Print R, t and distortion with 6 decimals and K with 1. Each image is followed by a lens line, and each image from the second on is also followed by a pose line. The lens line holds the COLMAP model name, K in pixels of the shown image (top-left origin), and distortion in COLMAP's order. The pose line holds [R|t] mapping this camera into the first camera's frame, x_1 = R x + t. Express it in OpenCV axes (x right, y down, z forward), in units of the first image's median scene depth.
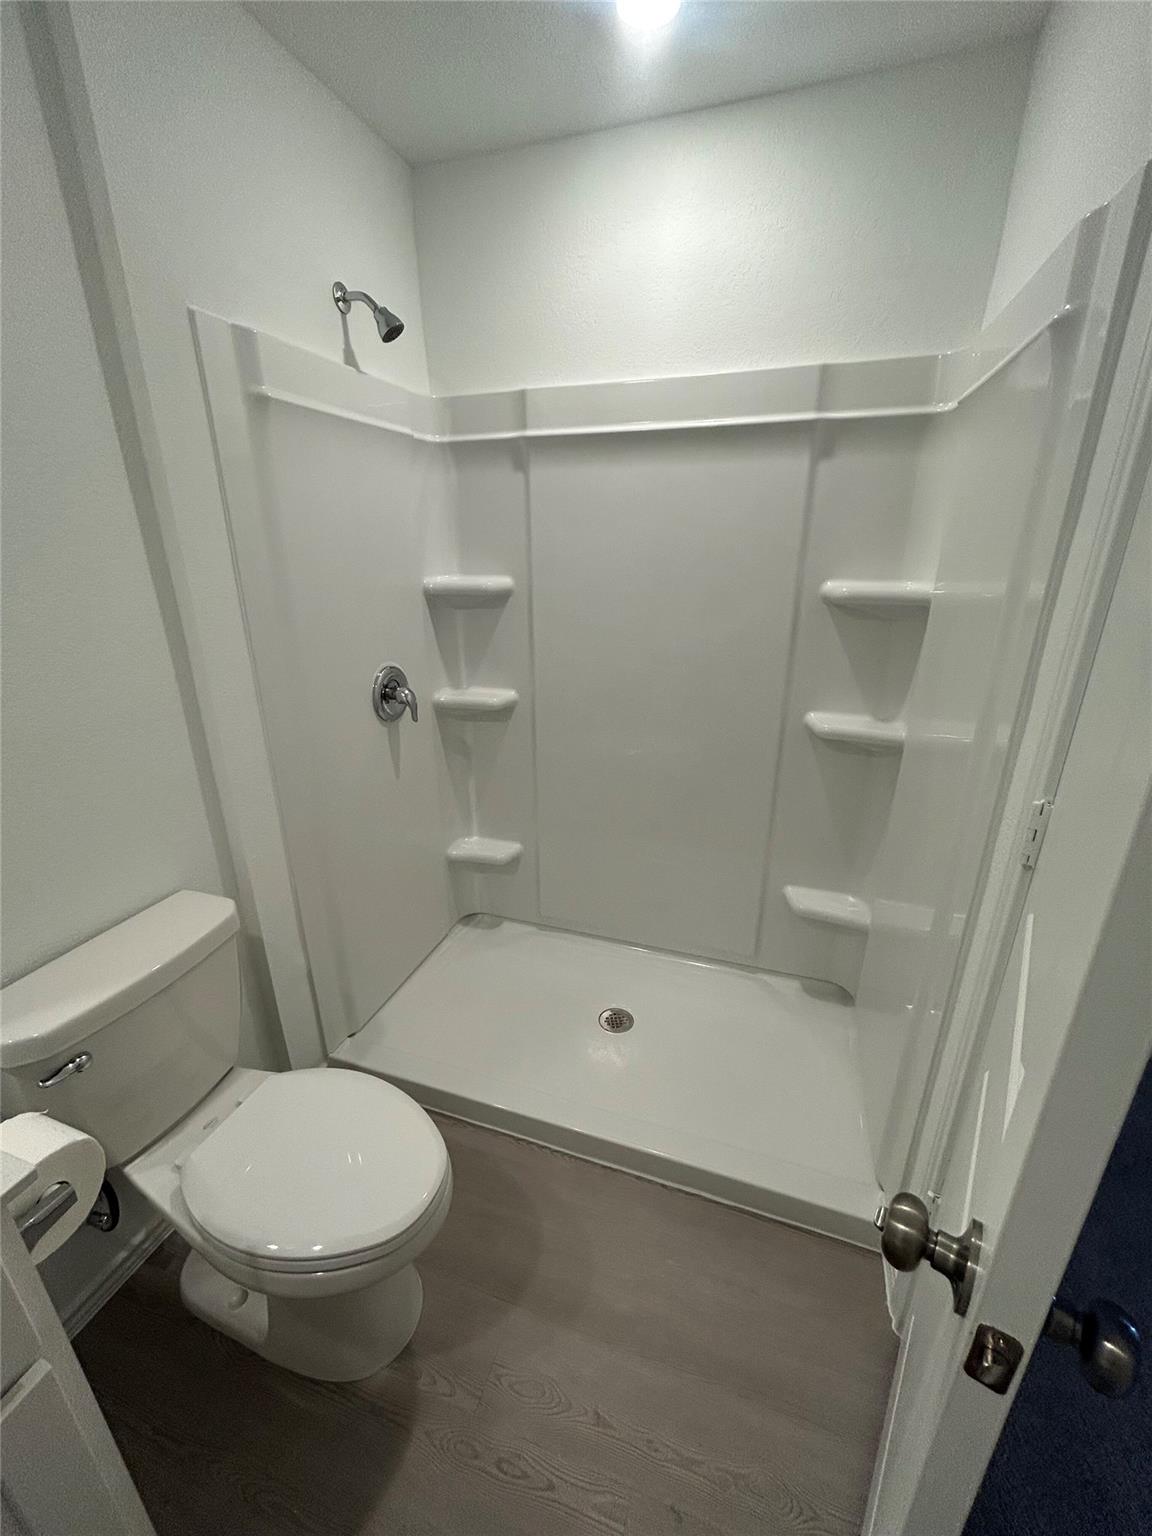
lens RADIAL K [[616.6, 0, 573.8], [0, 616.6, 763.5], [0, 0, 1]] dist [-0.001421, 0.001607]
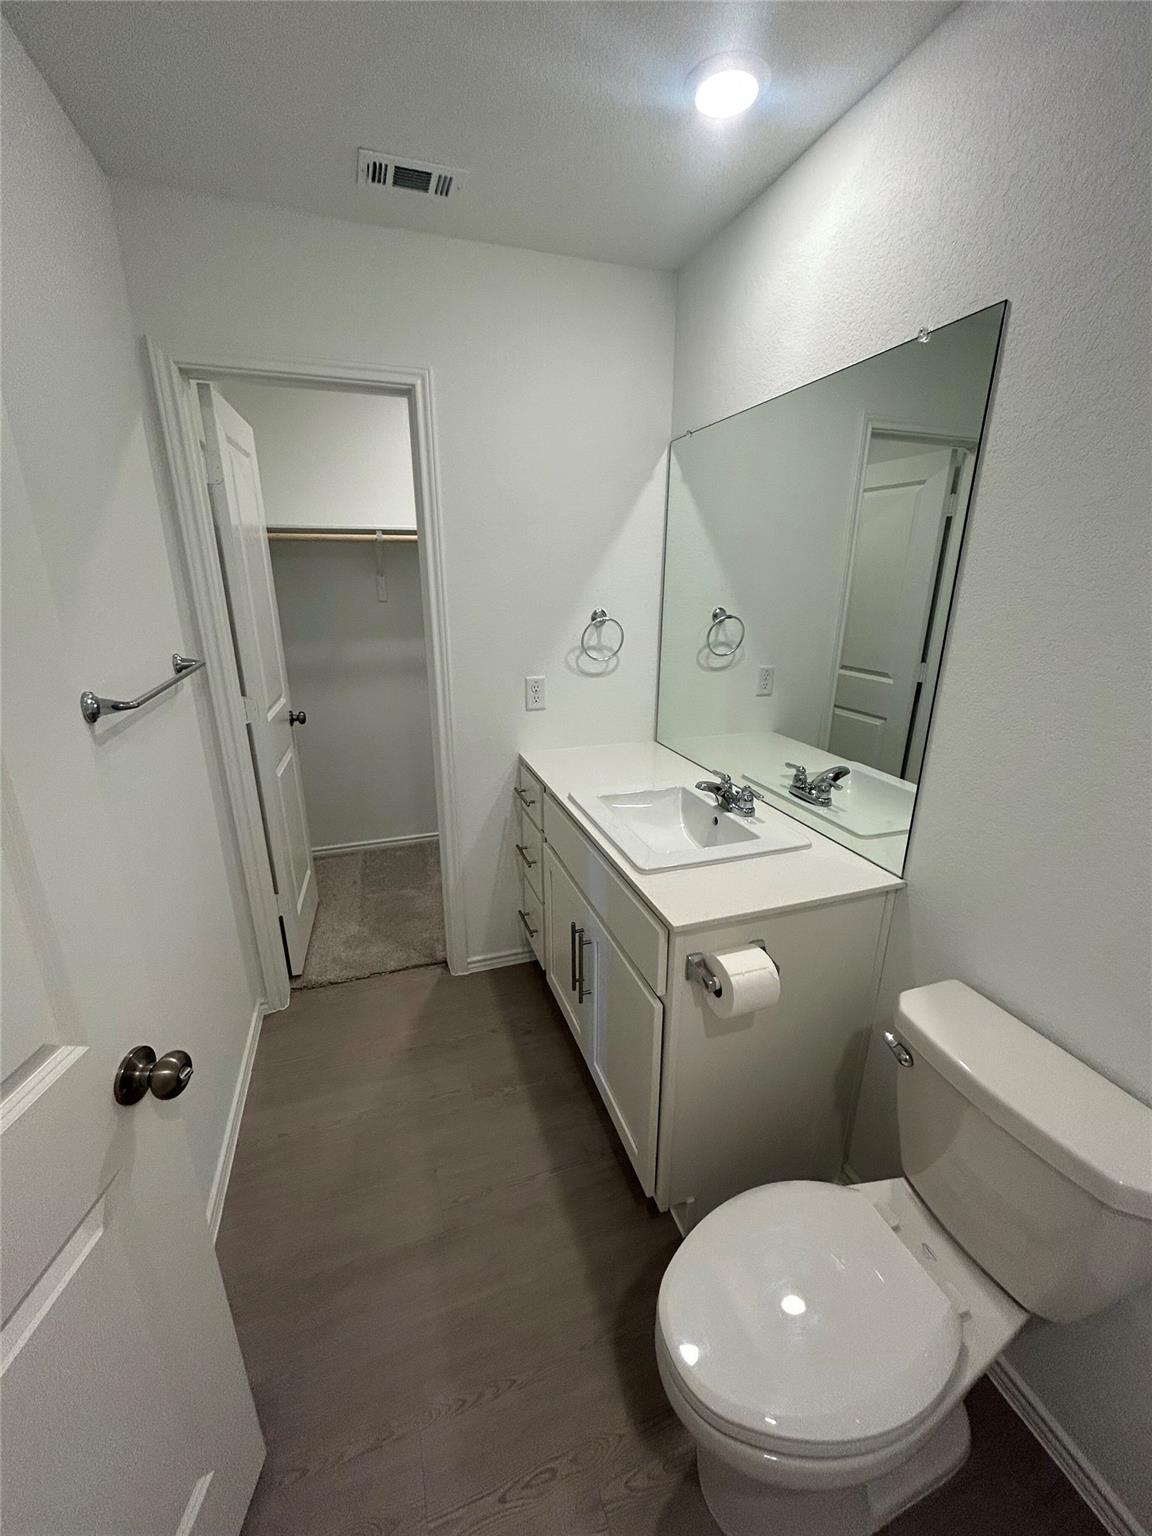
lens RADIAL K [[616.6, 0, 570.0], [0, 616.6, 769.0], [0, 0, 1]] dist [-0.001421, 0.001607]
pose [[-0.800281, 0.179893, -0.572004, 0.143413], [-0.201655, 0.817630, 0.539274, -0.247113], [0.564699, 0.546918, -0.618058, 0.602312]]
